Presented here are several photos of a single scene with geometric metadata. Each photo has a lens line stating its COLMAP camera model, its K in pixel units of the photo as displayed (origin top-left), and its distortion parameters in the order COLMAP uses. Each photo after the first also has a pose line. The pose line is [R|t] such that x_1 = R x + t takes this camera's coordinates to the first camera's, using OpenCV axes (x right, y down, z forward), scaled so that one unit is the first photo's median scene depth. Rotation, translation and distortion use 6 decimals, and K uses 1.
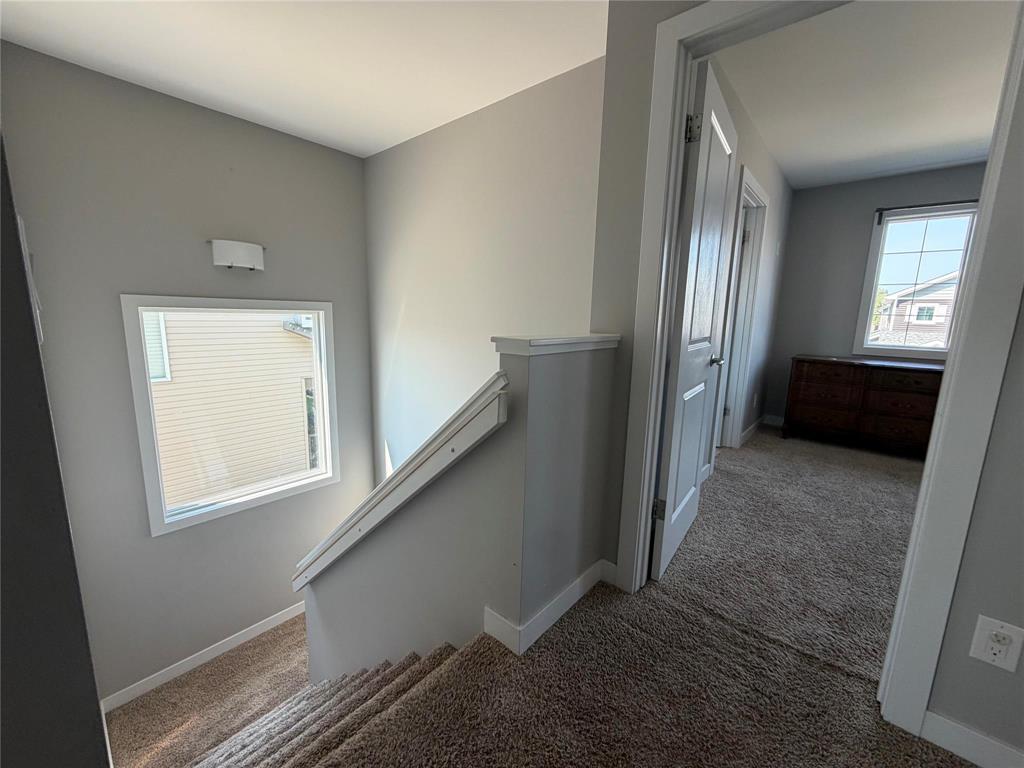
lens RADIAL K [[406.4, 0, 509.5], [0, 406.4, 382.5], [0, 0, 1]] dist [-0.000053, 0.000225]
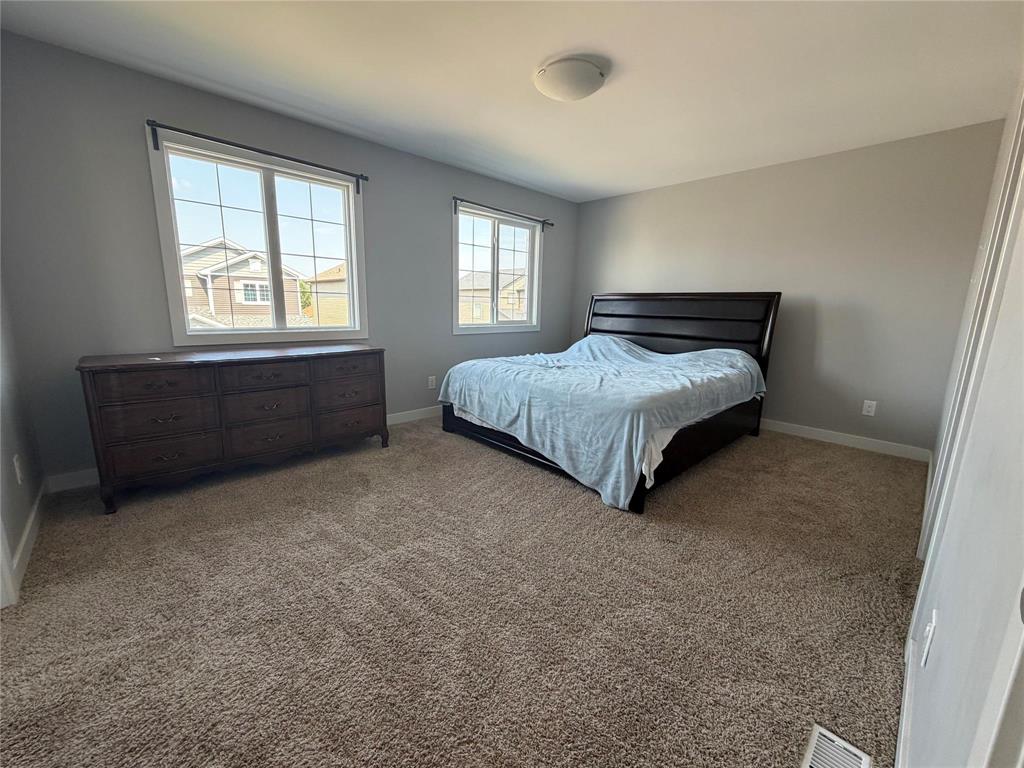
lens RADIAL K [[406.4, 0, 509.5], [0, 406.4, 382.5], [0, 0, 1]] dist [-0.000053, 0.000225]
pose [[0.090341, -0.206465, 0.974274, 0.260734], [0.149493, 0.970002, 0.191698, -0.068552], [-0.984627, 0.128329, 0.118496, 0.443807]]
